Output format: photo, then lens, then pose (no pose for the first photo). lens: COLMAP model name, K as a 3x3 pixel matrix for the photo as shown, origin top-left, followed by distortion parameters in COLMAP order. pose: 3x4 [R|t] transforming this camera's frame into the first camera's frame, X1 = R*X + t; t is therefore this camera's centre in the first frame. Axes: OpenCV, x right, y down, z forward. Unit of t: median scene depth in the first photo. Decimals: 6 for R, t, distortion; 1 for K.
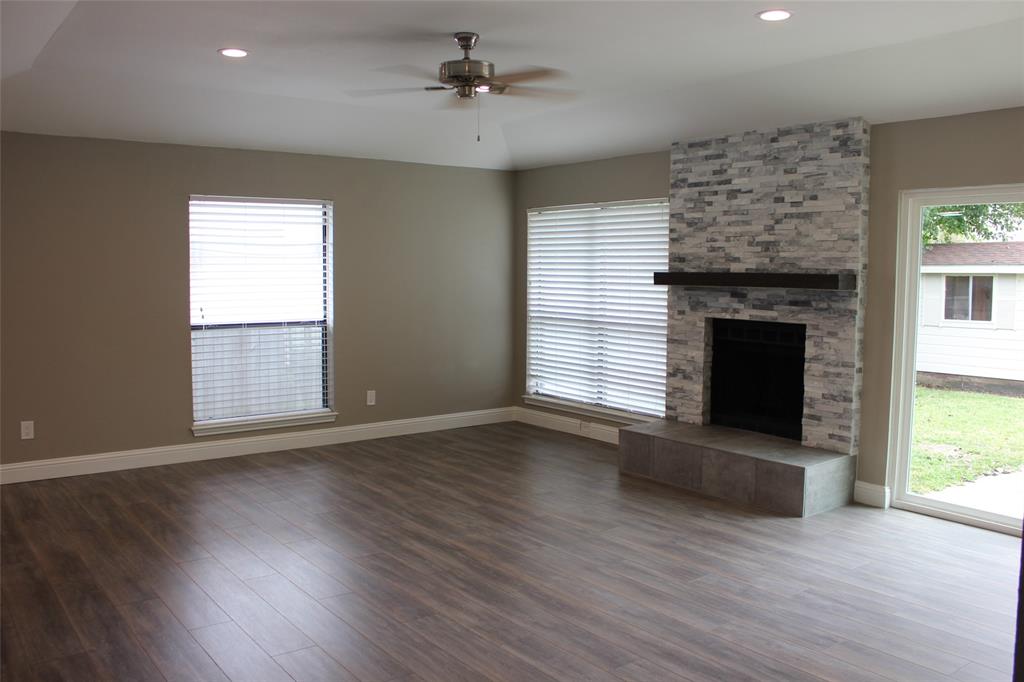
lens RADIAL K [[847.4, 0, 520.1], [0, 847.4, 348.2], [0, 0, 1]] dist [-0.168408, 0.144398]
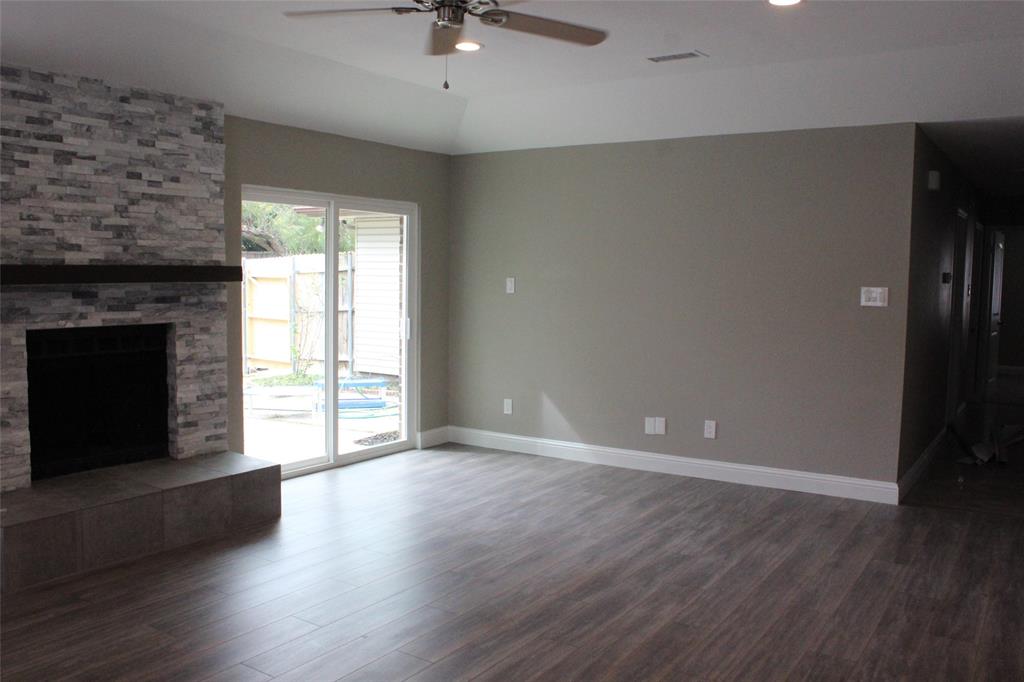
lens RADIAL K [[847.4, 0, 520.1], [0, 847.4, 348.2], [0, 0, 1]] dist [-0.168408, 0.144398]
pose [[-0.315557, -0.099899, 0.943633, -0.592208], [0.069703, 0.989316, 0.128045, -0.087572], [-0.946343, 0.106180, -0.305223, 0.911551]]
